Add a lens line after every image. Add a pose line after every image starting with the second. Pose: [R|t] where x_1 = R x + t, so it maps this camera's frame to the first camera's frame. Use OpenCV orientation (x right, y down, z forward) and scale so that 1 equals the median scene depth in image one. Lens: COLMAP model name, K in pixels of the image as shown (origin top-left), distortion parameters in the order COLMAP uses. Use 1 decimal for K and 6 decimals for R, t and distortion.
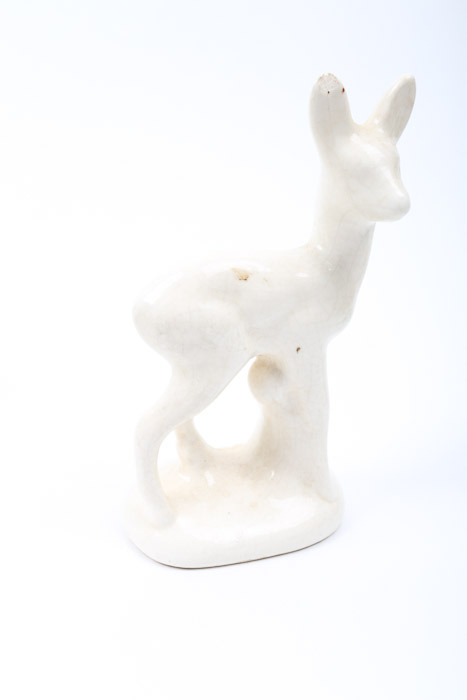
lens RADIAL K [[743.9, 0, 233.6], [0, 743.9, 348.9], [0, 0, 1]] dist [0.018408, 0.000000]
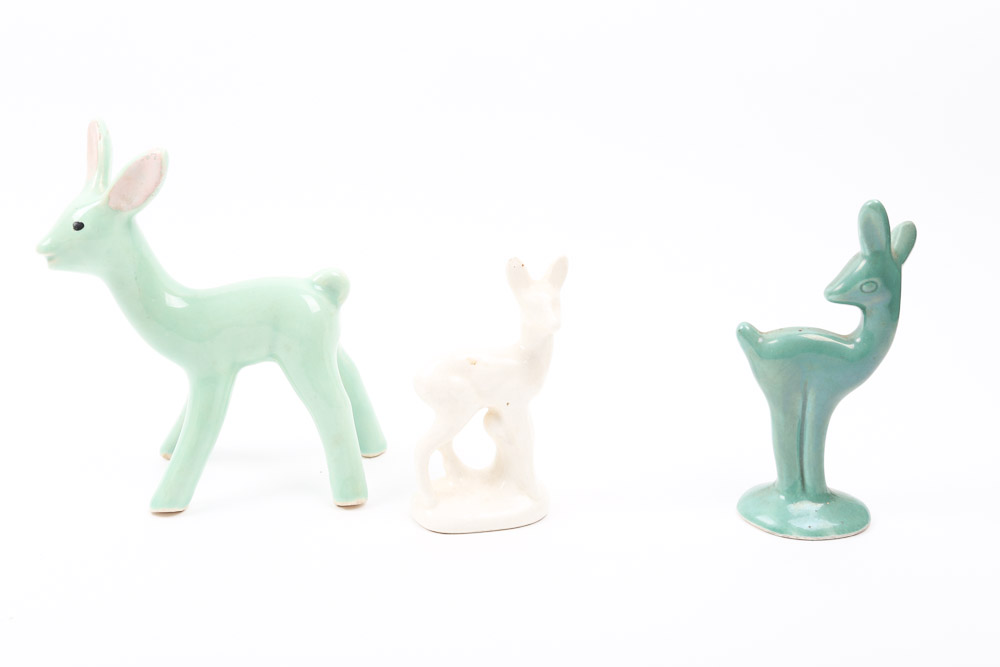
lens RADIAL K [[1062.8, 0, 498.6], [0, 1062.8, 338.7], [0, 0, 1]] dist [0.018408, 0.000000]
pose [[0.988697, 0.004861, -0.149845, 0.424133], [-0.019350, 0.995252, -0.095385, 0.083731], [0.148670, 0.097206, 0.984098, -1.423792]]
